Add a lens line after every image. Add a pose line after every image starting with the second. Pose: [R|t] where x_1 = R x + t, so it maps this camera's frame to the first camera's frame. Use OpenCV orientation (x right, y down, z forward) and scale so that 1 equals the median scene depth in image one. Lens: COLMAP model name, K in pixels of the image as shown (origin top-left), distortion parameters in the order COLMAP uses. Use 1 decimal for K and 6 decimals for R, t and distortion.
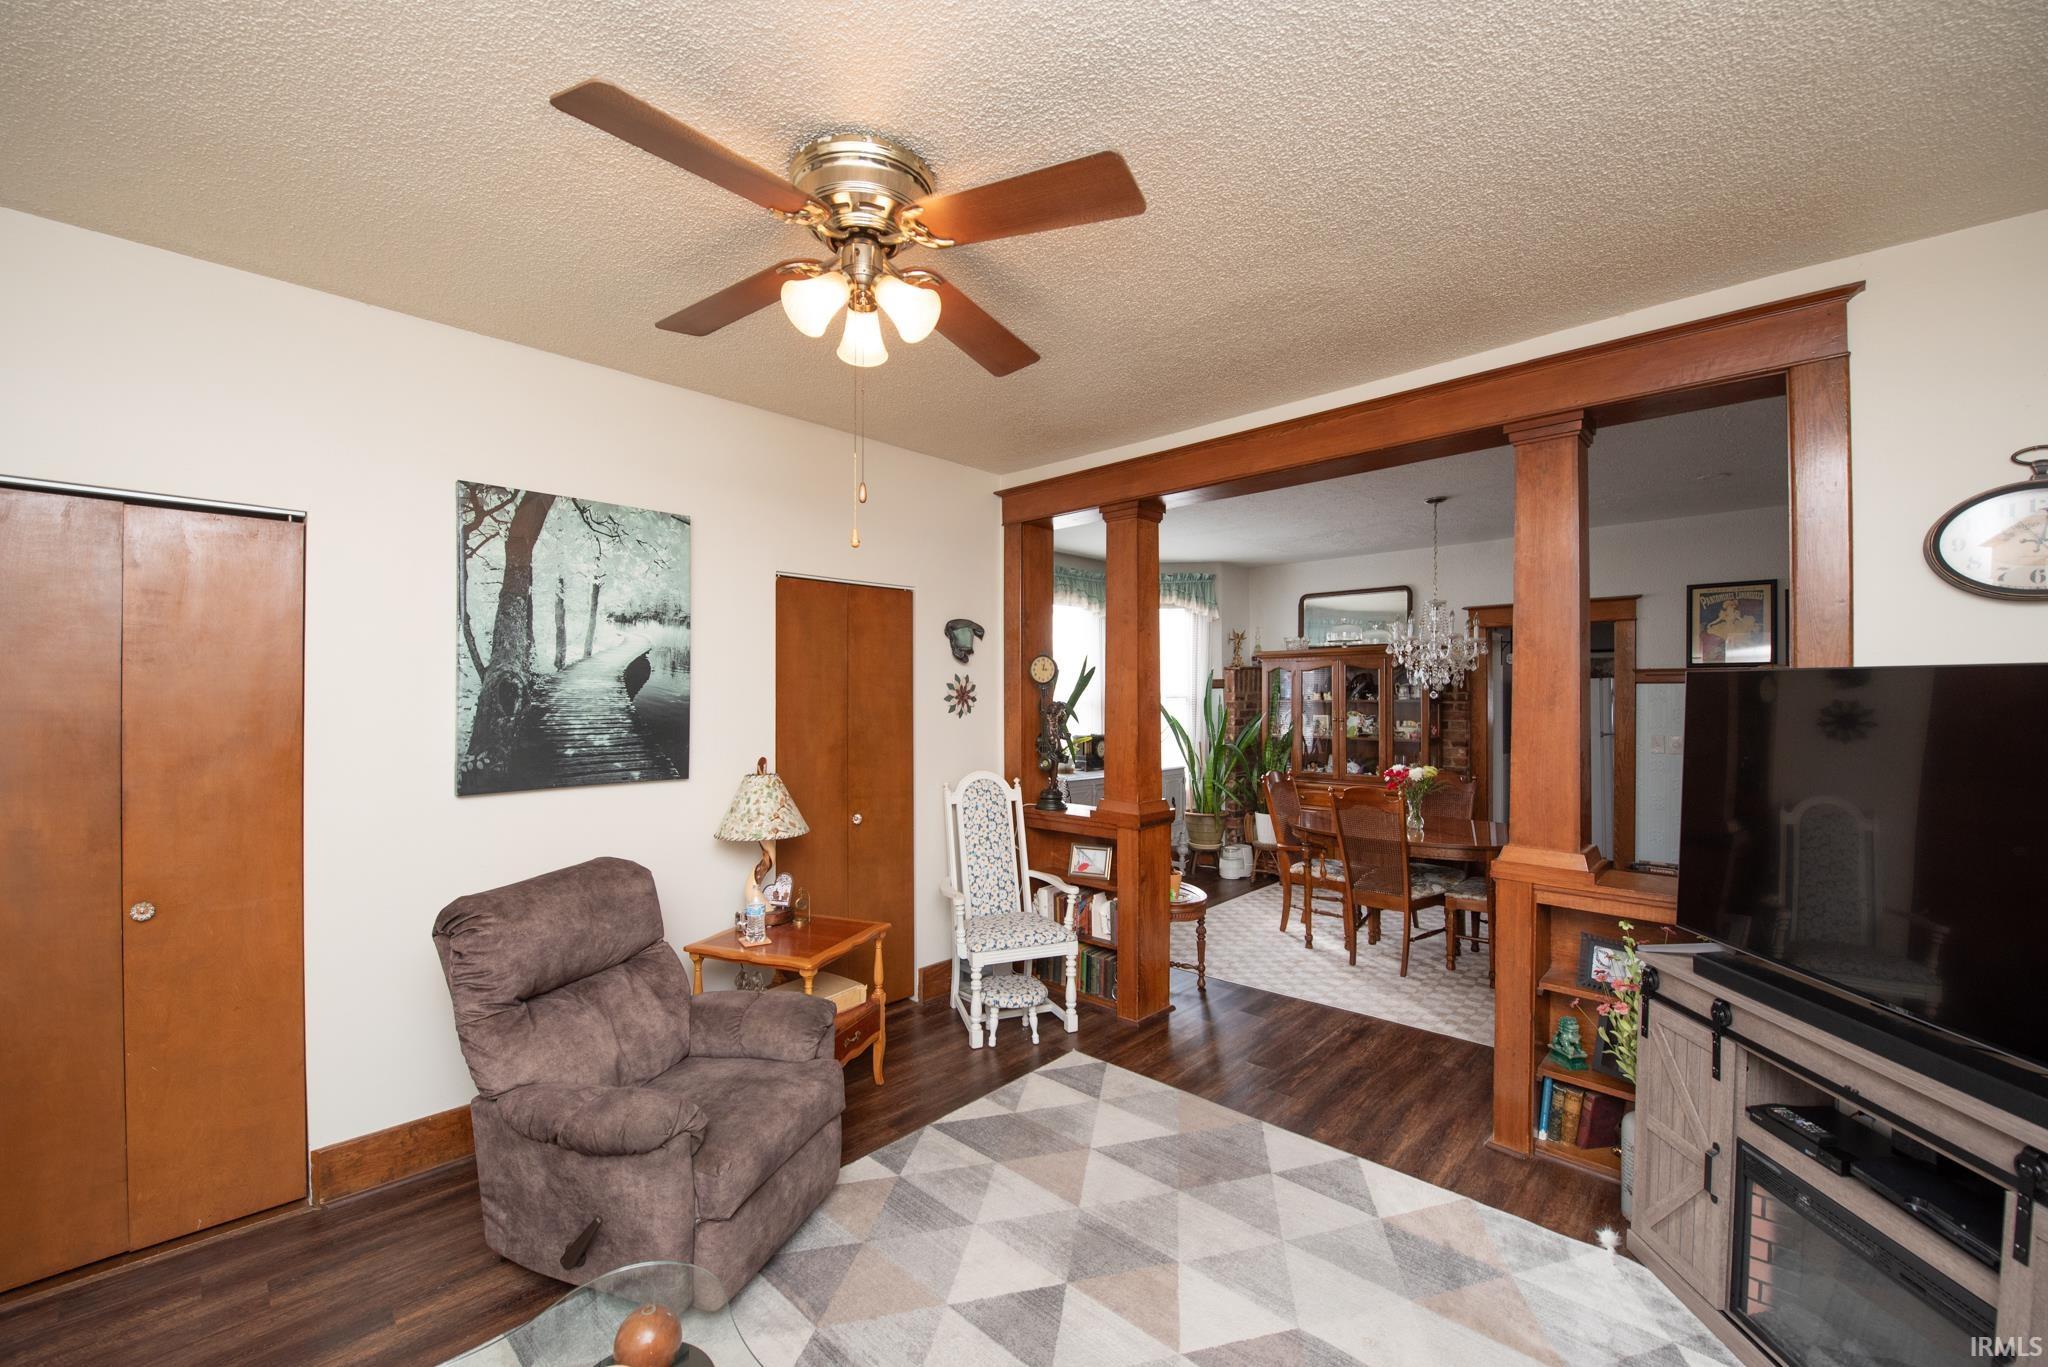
lens RADIAL K [[817.5, 0, 1019.1], [0, 817.5, 688.8], [0, 0, 1]] dist [-0.001017, -0.000043]
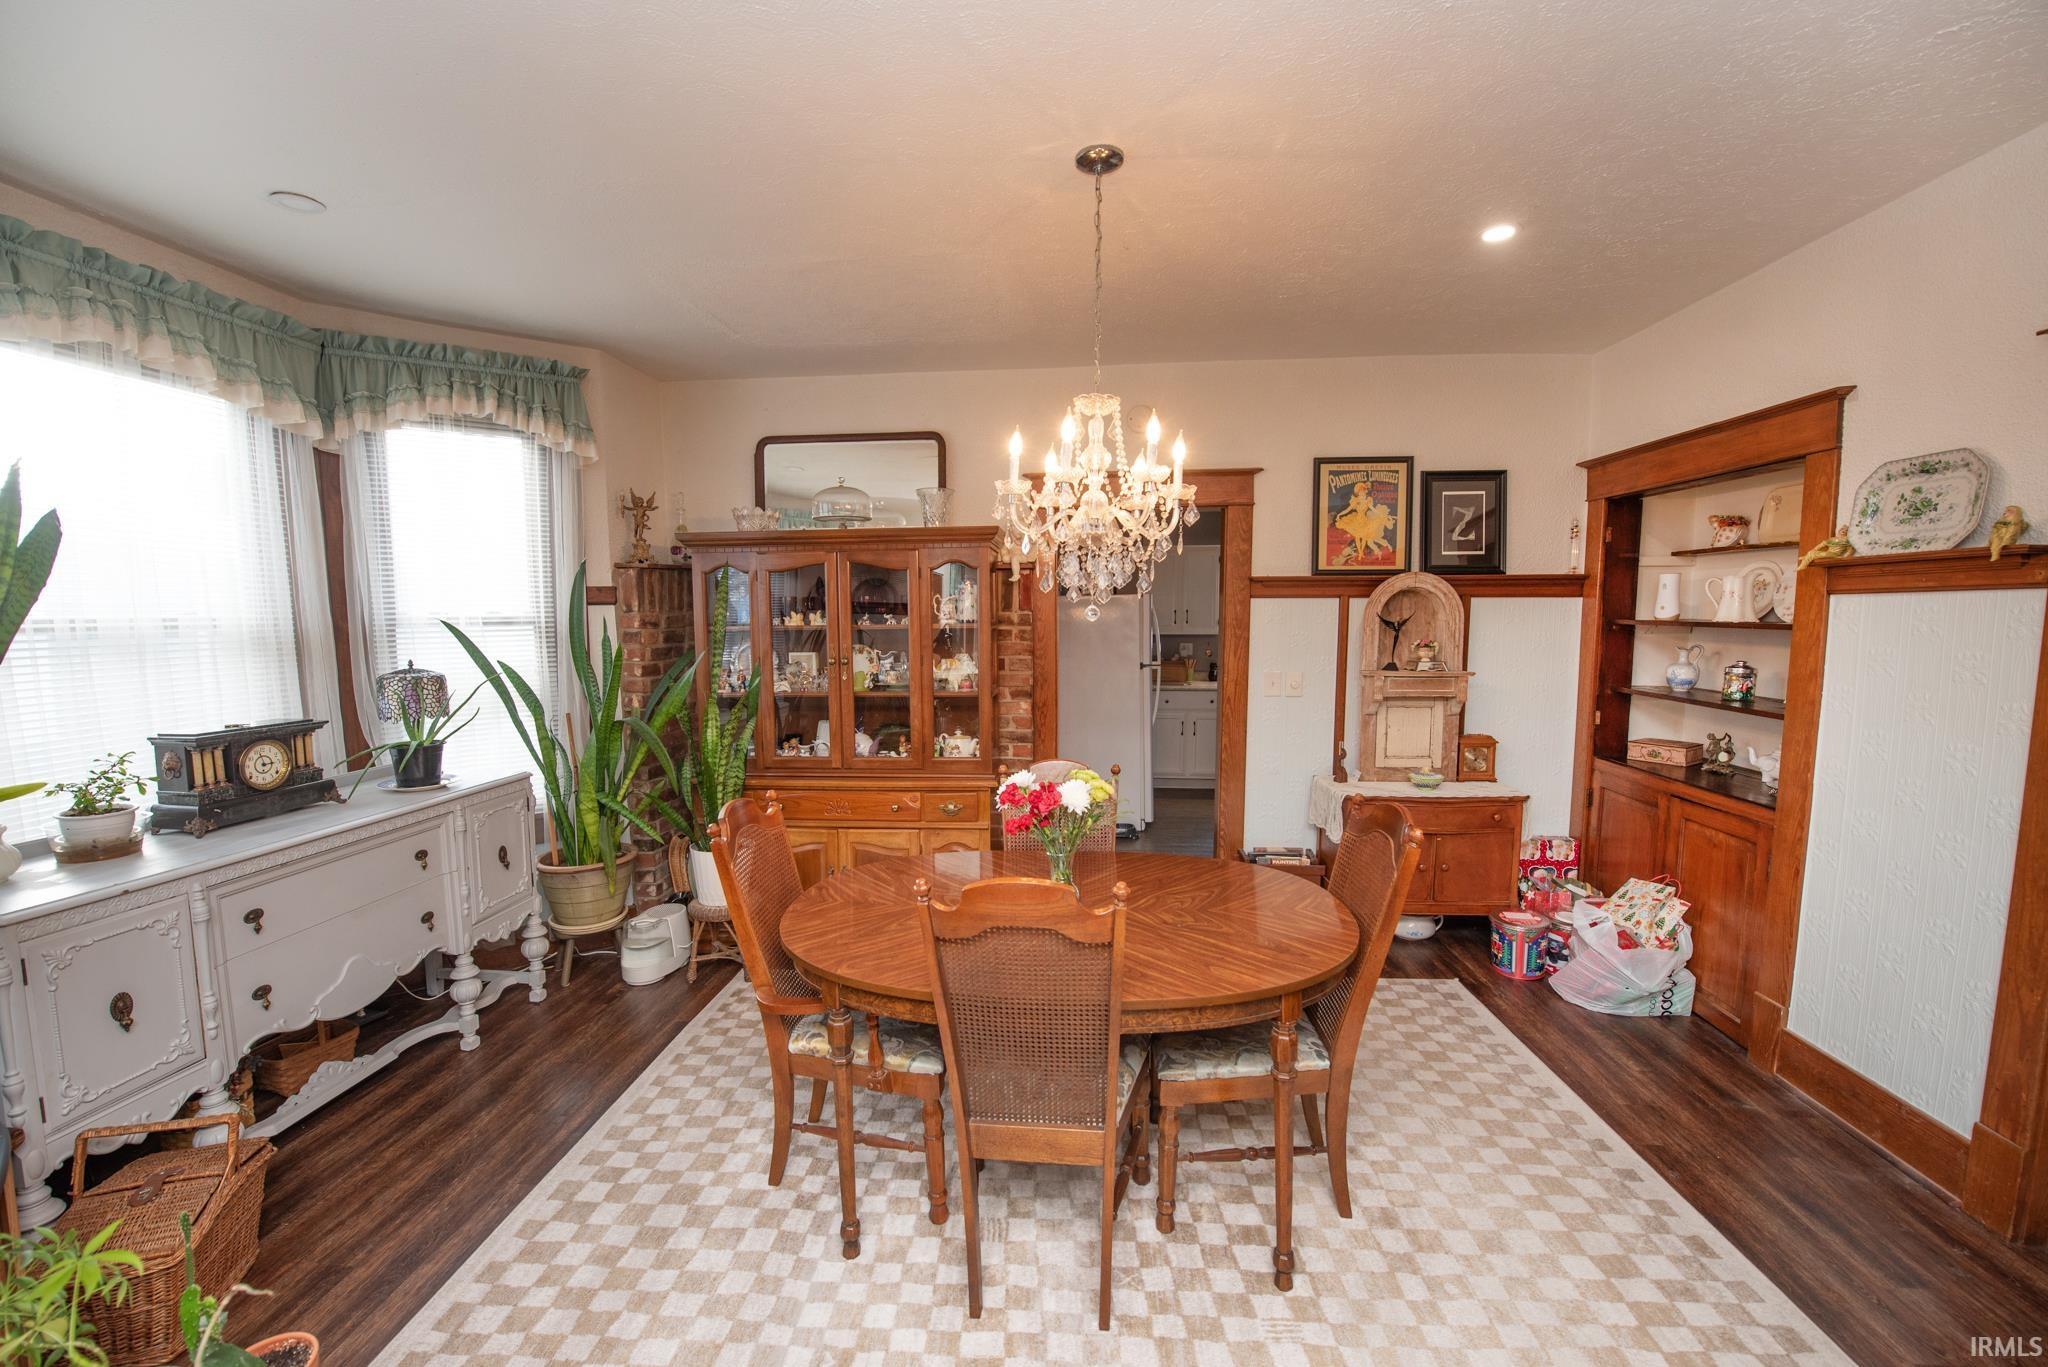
lens RADIAL K [[817.5, 0, 1013.1], [0, 817.5, 682.4], [0, 0, 1]] dist [-0.001017, -0.000043]
pose [[0.780831, -0.059141, 0.621937, 0.135636], [-0.000700, 0.995426, 0.095536, -0.001111], [-0.624742, -0.075033, 0.777218, 0.487522]]
